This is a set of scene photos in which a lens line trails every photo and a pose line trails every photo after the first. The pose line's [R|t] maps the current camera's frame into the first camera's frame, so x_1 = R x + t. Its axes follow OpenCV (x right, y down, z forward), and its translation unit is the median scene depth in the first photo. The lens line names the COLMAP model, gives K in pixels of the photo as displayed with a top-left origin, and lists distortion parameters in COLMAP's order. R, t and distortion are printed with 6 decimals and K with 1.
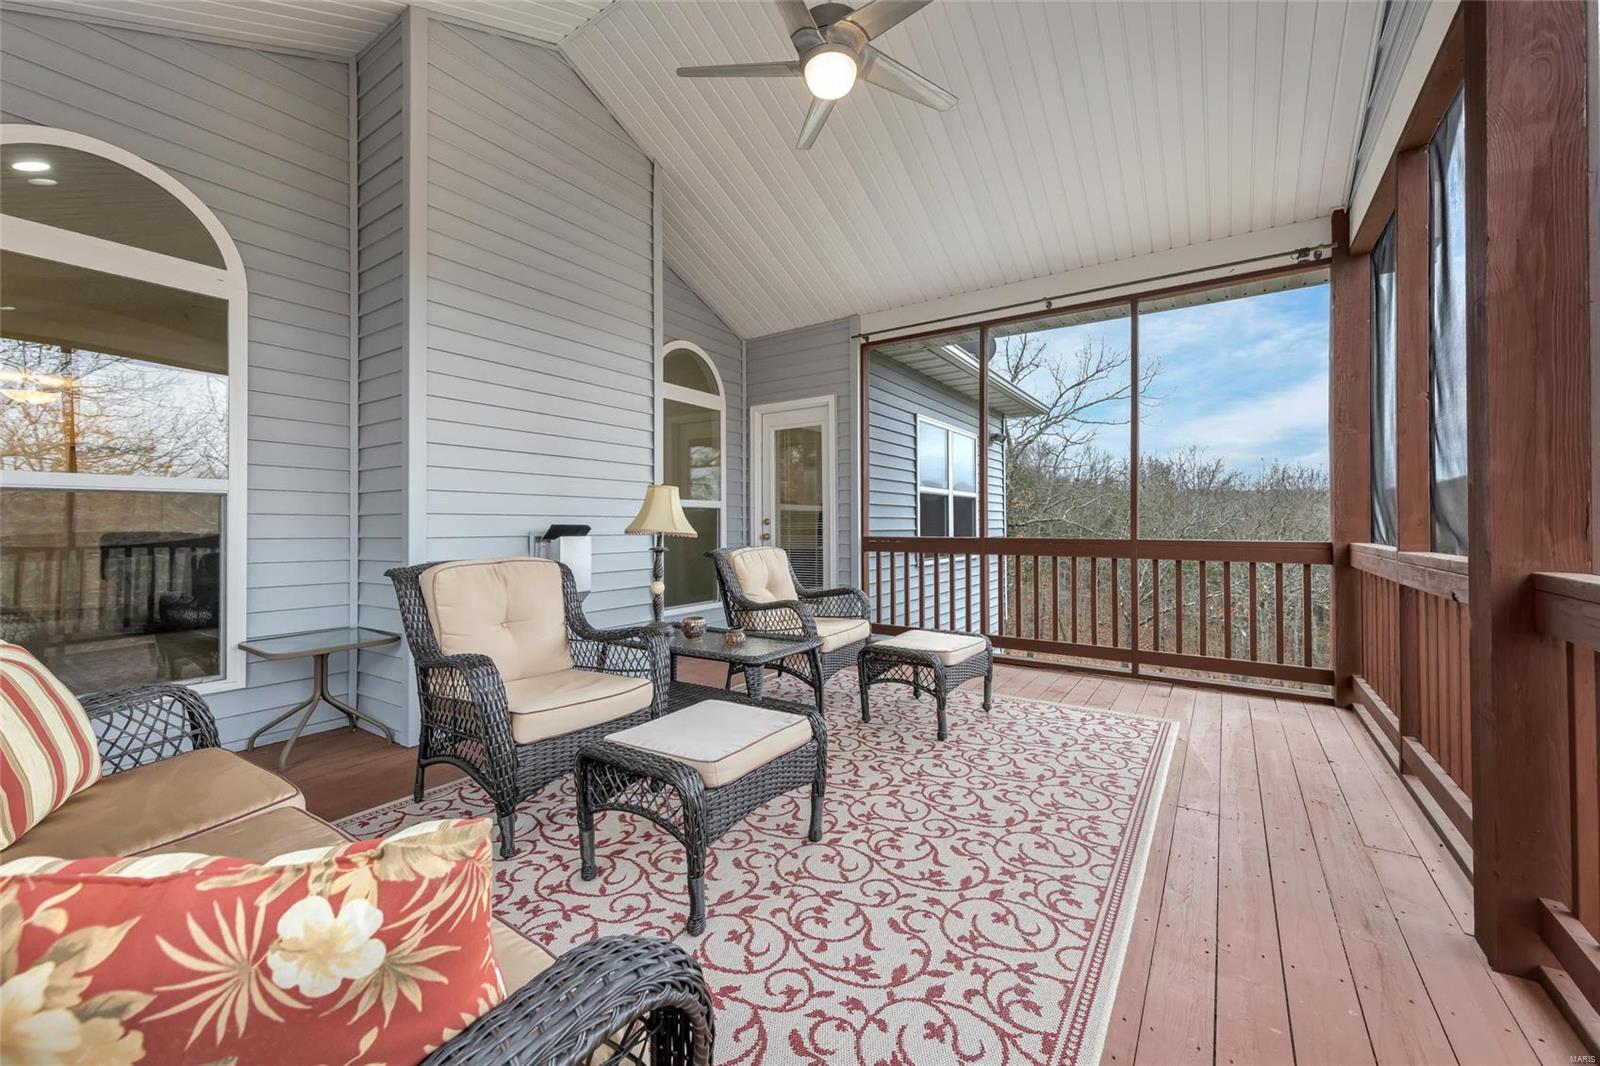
lens RADIAL K [[642.2, 0, 800.0], [0, 642.2, 533.0], [0, 0, 1]] dist [-0.023580, -0.000020]
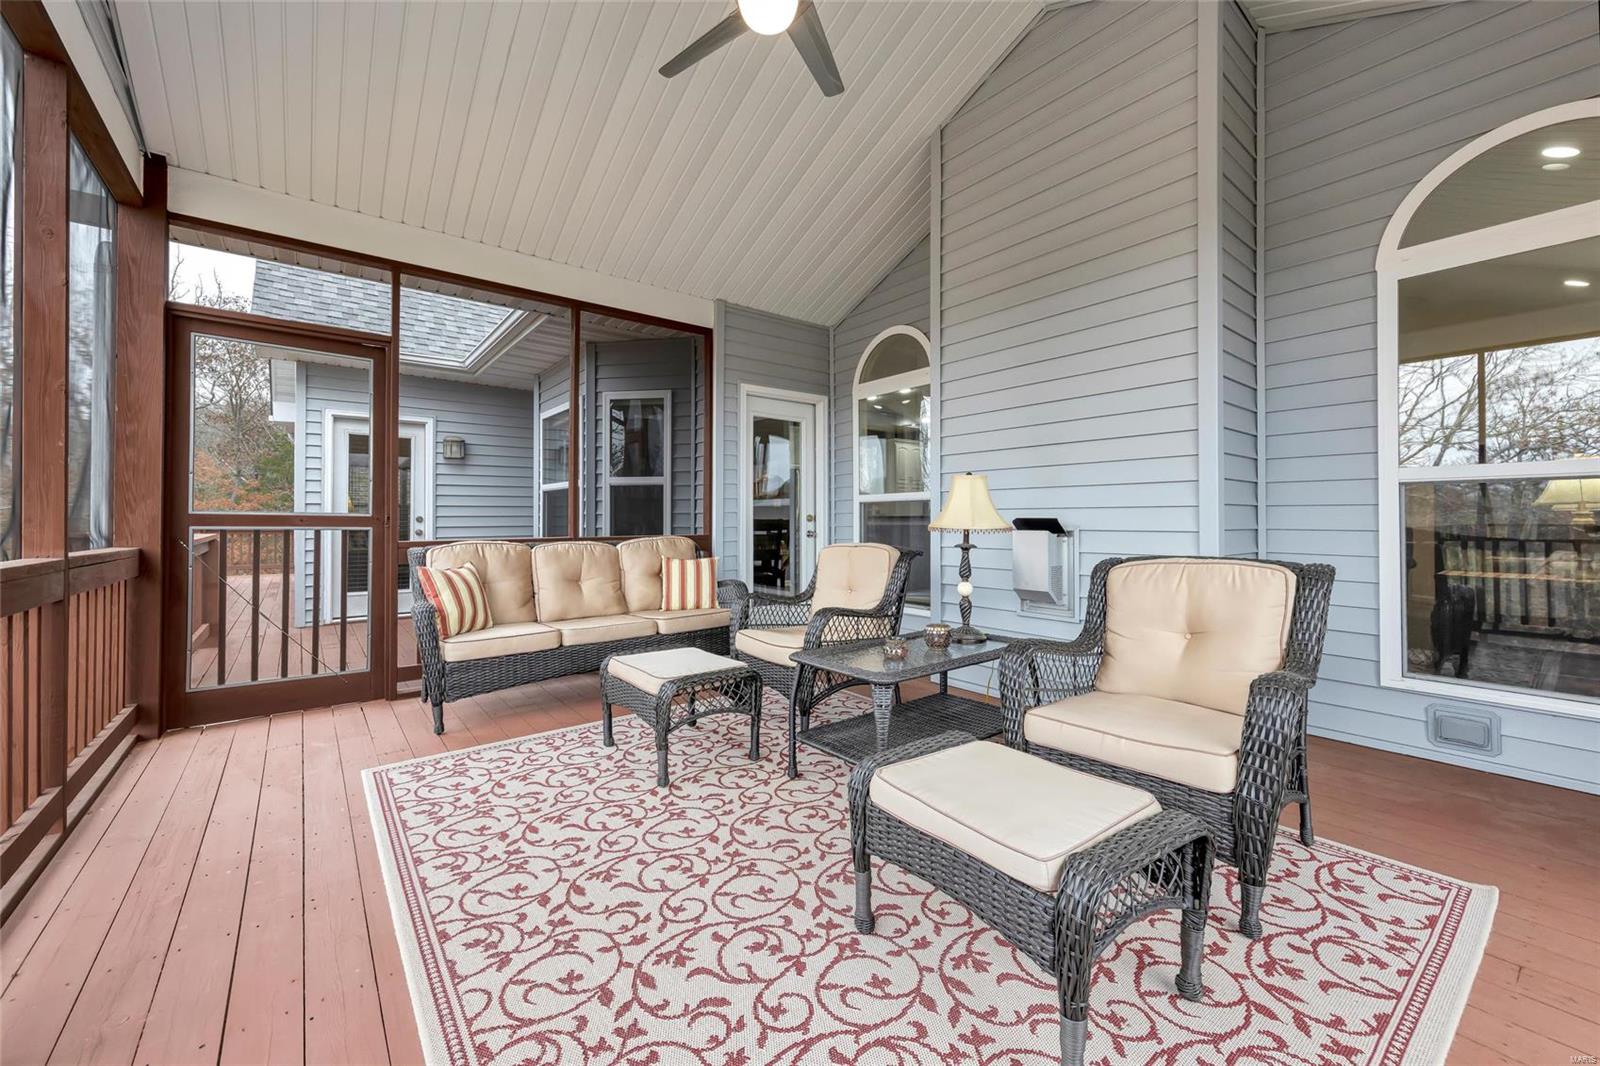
lens RADIAL K [[632.8, 0, 803.4], [0, 632.8, 509.4], [0, 0, 1]] dist [-0.011148, -0.000215]
pose [[-0.306476, -0.008289, -0.951842, 1.062110], [-0.010892, 0.999927, -0.005201, -0.032362], [0.951816, 0.008774, -0.306544, 1.594519]]
